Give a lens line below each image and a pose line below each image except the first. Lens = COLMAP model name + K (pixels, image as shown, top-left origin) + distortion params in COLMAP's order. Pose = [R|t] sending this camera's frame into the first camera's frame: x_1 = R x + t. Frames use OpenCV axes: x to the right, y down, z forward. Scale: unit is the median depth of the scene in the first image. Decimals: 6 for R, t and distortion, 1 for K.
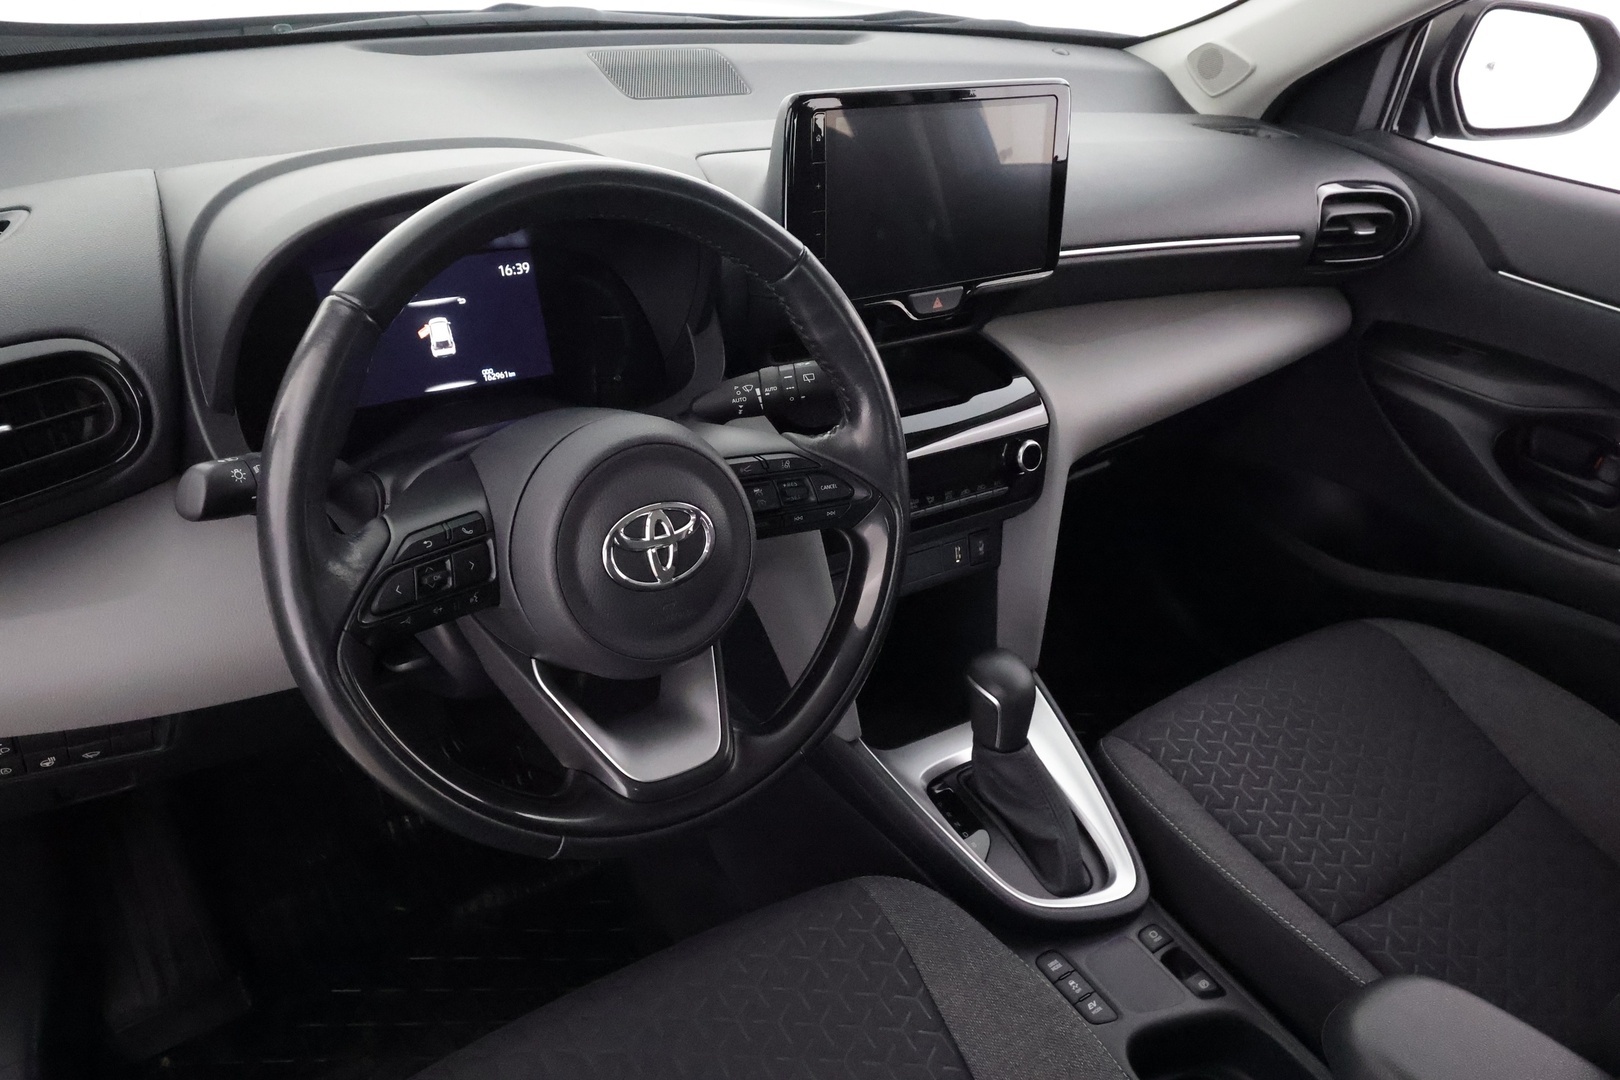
lens RADIAL K [[1274.5, 0, 810.0], [0, 1274.5, 540.0], [0, 0, 1]] dist [-0.002285, 0.002037]
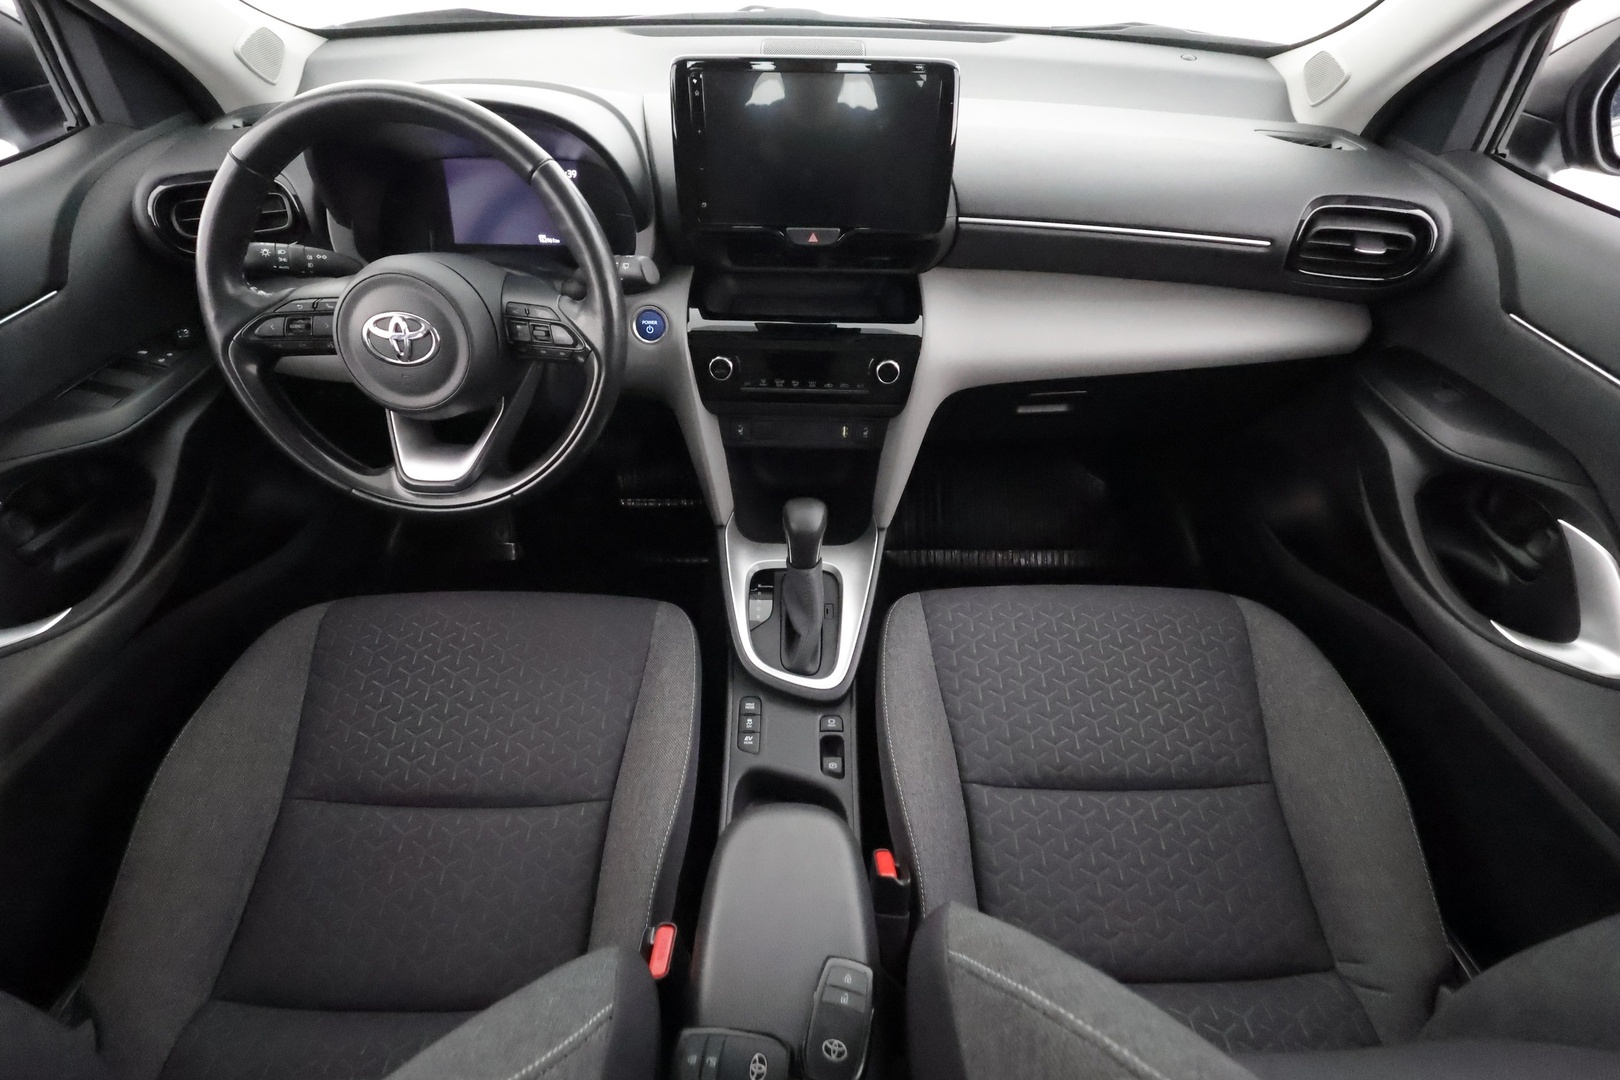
lens RADIAL K [[746.5, 0, 799.3], [0, 746.5, 533.6], [0, 0, 1]] dist [0.002763, 0.001057]
pose [[0.811623, 0.336451, -0.477565, 0.606354], [-0.244760, 0.938131, 0.244954, -0.087767], [0.530434, -0.081921, 0.843759, 0.315349]]
